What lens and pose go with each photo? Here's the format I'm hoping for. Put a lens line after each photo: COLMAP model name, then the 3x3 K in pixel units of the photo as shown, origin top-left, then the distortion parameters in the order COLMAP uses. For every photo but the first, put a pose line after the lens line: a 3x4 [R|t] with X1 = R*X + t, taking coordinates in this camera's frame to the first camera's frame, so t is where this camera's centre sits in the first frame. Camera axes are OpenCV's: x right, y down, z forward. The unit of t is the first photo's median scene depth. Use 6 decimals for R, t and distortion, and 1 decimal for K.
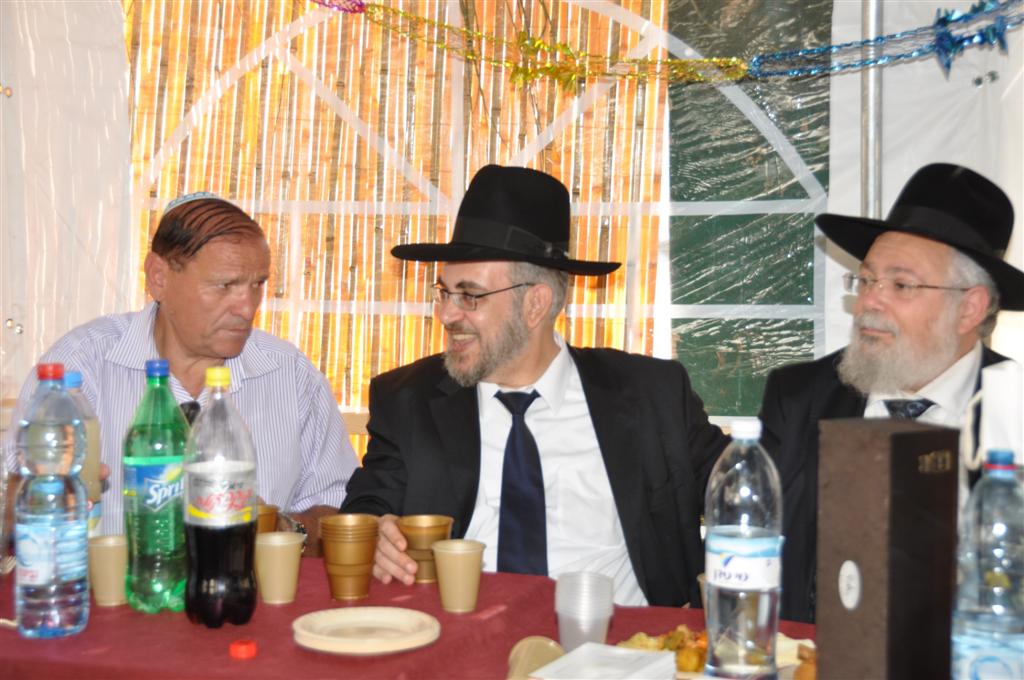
lens RADIAL K [[2048.2, 0, 513.1], [0, 2048.2, 276.3], [0, 0, 1]] dist [0.516413, 0.015507]
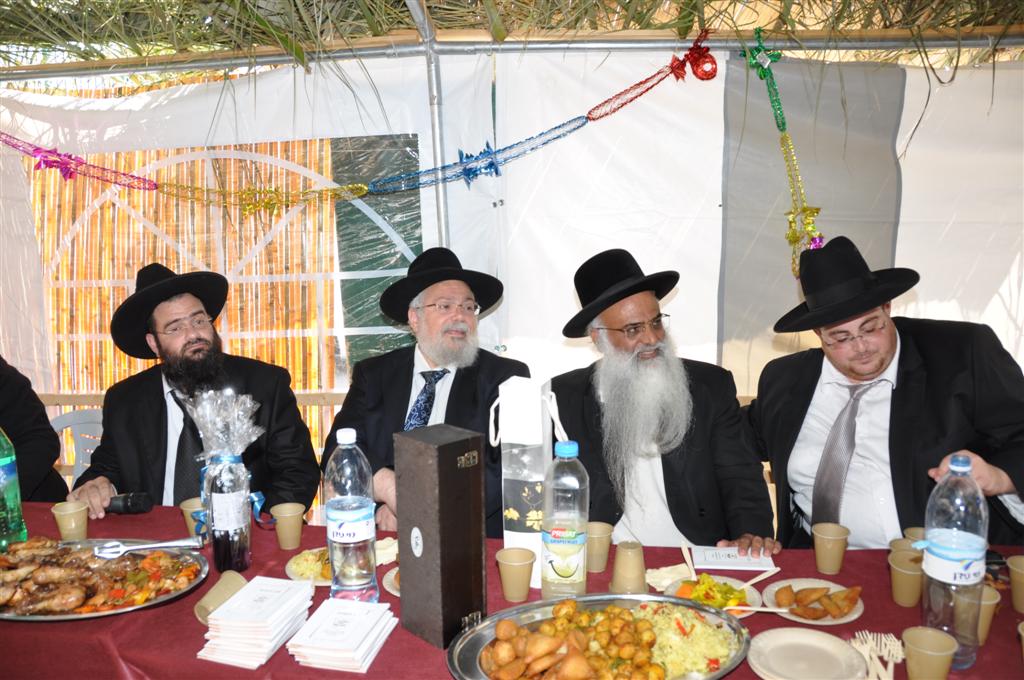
lens RADIAL K [[805.7, 0, 512.0], [0, 805.7, 340.0], [0, 0, 1]] dist [-0.161904, 0.125376]
pose [[0.974116, -0.052670, 0.219826, 0.066719], [0.038467, 0.996916, 0.068401, -0.018181], [-0.222751, -0.058175, 0.973138, 0.272635]]
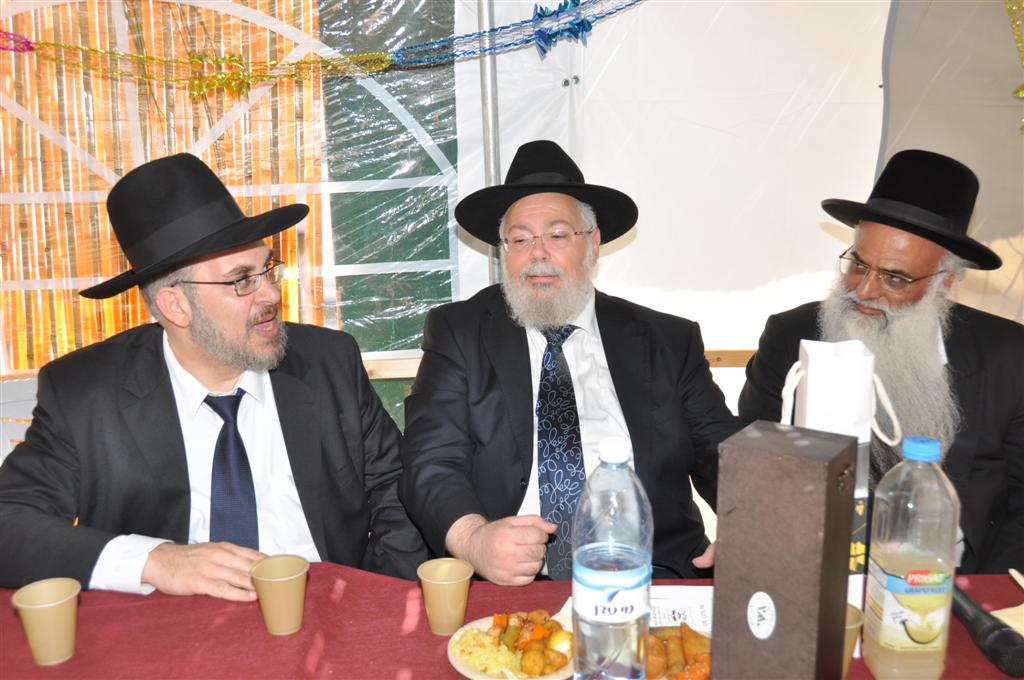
lens RADIAL K [[1026.4, 0, 512.0], [0, 1026.4, 340.0], [0, 0, 1]] dist [-0.019003, -0.008000]
pose [[0.922213, -0.099710, 0.373604, -0.060333], [0.047179, 0.987978, 0.147221, -0.027613], [-0.383792, -0.118142, 0.915831, 0.389520]]
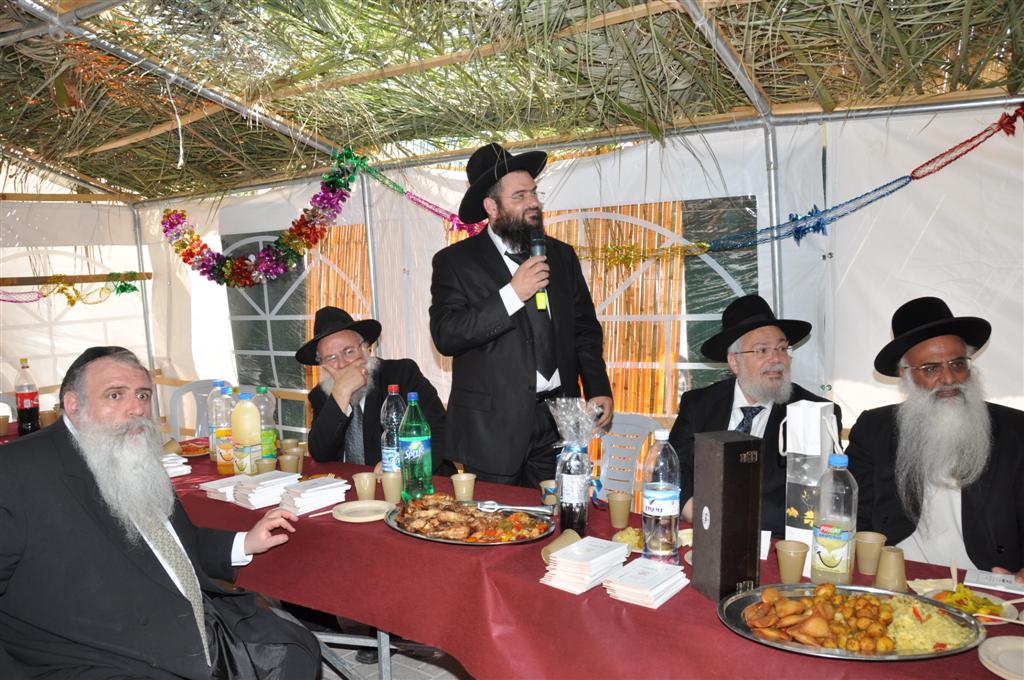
lens RADIAL K [[805.7, 0, 512.0], [0, 805.7, 340.0], [0, 0, 1]] dist [-0.161904, 0.125376]
pose [[0.971778, -0.003694, -0.235867, 0.096645], [0.003305, 0.999992, -0.002041, -0.008420], [0.235873, 0.001204, 0.971783, 0.156083]]
